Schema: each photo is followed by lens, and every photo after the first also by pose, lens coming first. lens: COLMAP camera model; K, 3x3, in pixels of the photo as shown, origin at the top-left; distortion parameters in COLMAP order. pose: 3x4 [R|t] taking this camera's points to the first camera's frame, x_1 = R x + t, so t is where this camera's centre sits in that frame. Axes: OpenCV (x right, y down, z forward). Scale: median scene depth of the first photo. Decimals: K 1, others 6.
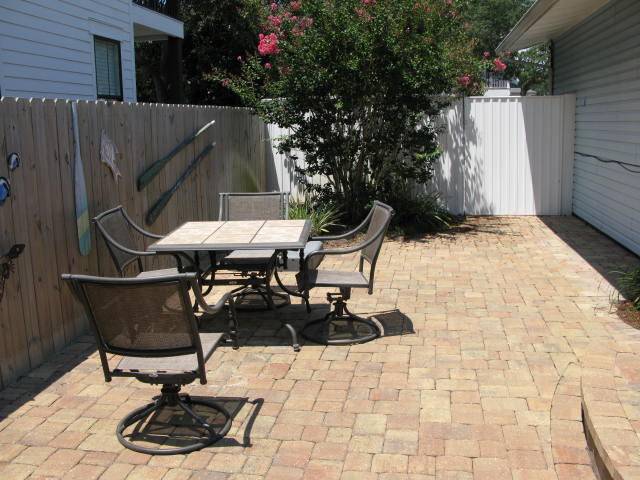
lens RADIAL K [[647.3, 0, 320.0], [0, 647.3, 240.0], [0, 0, 1]] dist [-0.214493, 0.262911]
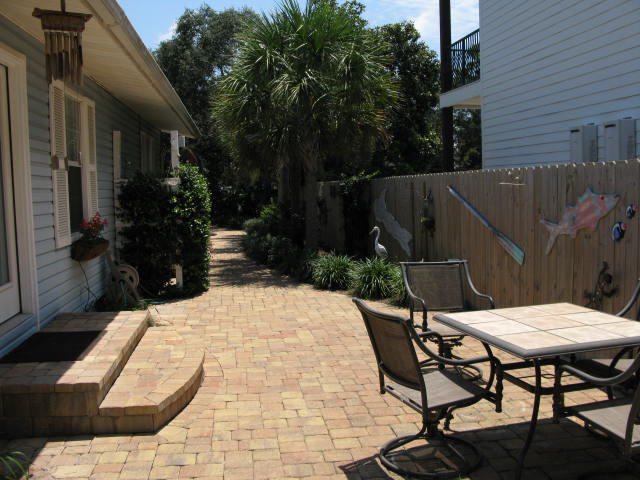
lens RADIAL K [[647.3, 0, 320.0], [0, 647.3, 240.0], [0, 0, 1]] dist [-0.214493, 0.262911]
pose [[-0.952707, 0.075676, -0.294317, 0.401587], [-0.006006, 0.963619, 0.267214, -0.349921], [0.303831, 0.256344, -0.917592, 1.739149]]
